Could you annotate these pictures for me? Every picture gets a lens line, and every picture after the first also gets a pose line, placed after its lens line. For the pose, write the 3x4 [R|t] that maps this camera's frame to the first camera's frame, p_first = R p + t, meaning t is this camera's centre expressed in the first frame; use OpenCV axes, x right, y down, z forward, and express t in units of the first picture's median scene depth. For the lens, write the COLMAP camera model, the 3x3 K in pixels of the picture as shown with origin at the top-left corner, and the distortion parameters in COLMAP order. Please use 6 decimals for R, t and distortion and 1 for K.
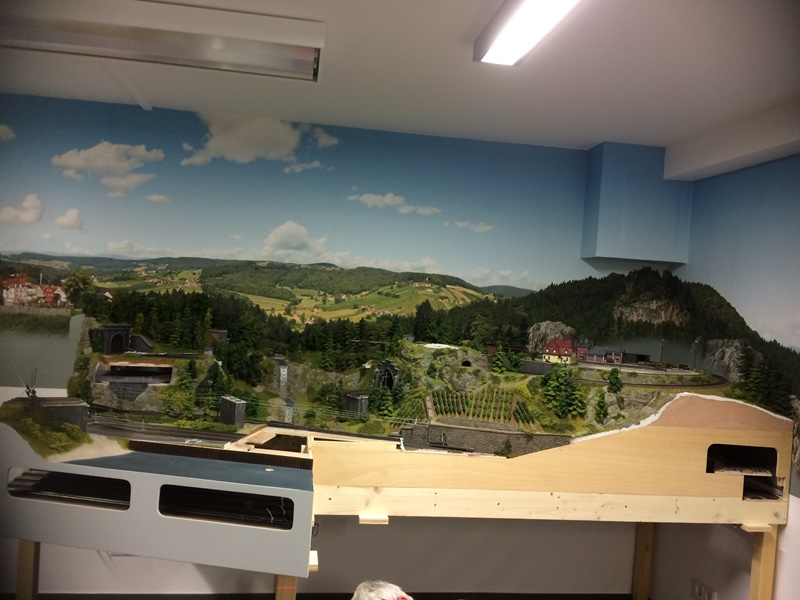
lens RADIAL K [[676.5, 0, 393.8], [0, 676.5, 299.3], [0, 0, 1]] dist [0.076070, -0.115386]
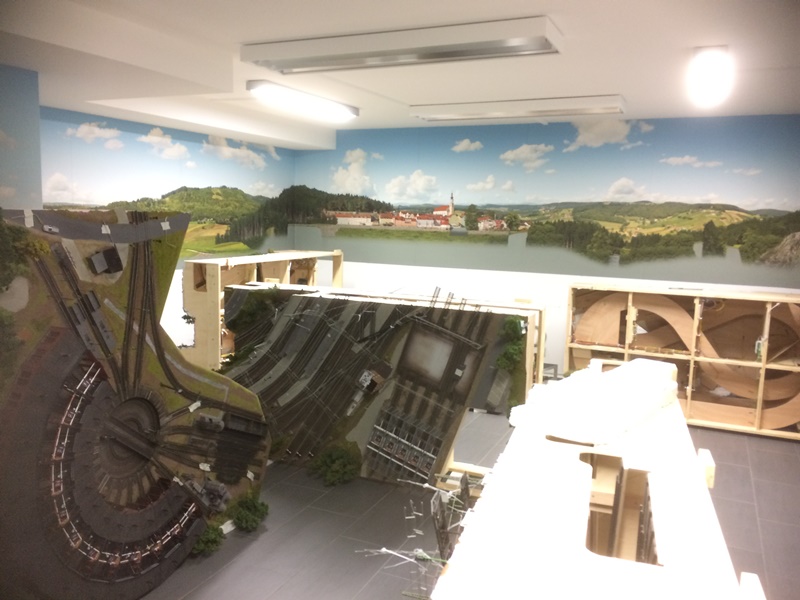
lens RADIAL K [[671.6, 0, 393.1], [0, 671.6, 300.9], [0, 0, 1]] dist [0.079588, -0.111956]
pose [[0.835299, 0.029595, -0.548999, 0.321509], [0.023077, 0.995783, 0.088792, 0.032272], [0.549311, -0.086837, 0.831093, -0.810809]]
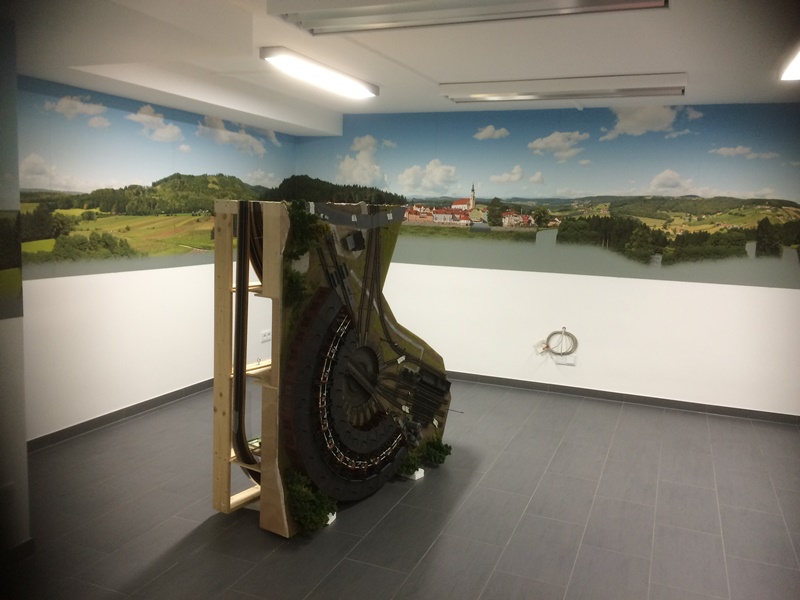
lens RADIAL K [[676.5, 0, 393.8], [0, 676.5, 299.3], [0, 0, 1]] dist [0.076070, -0.115386]
pose [[0.855301, 0.034647, -0.516972, 0.136212], [0.014498, 0.995771, 0.090723, 0.032610], [0.517929, -0.085091, 0.851181, -0.718213]]
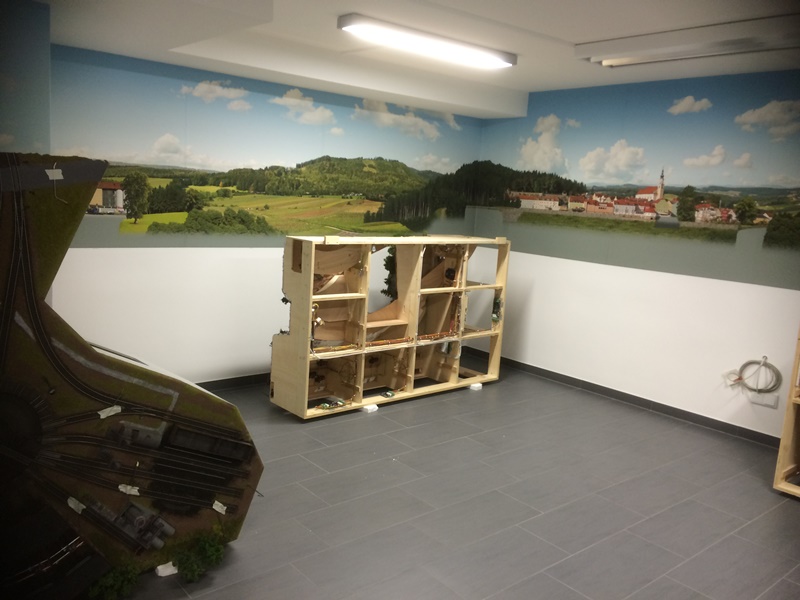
lens RADIAL K [[671.6, 0, 393.1], [0, 671.6, 300.9], [0, 0, 1]] dist [0.079588, -0.111956]
pose [[0.523402, 0.107498, -0.845278, 0.346710], [-0.036747, 0.993935, 0.103650, 0.048034], [0.851293, -0.023189, 0.524178, -0.335713]]
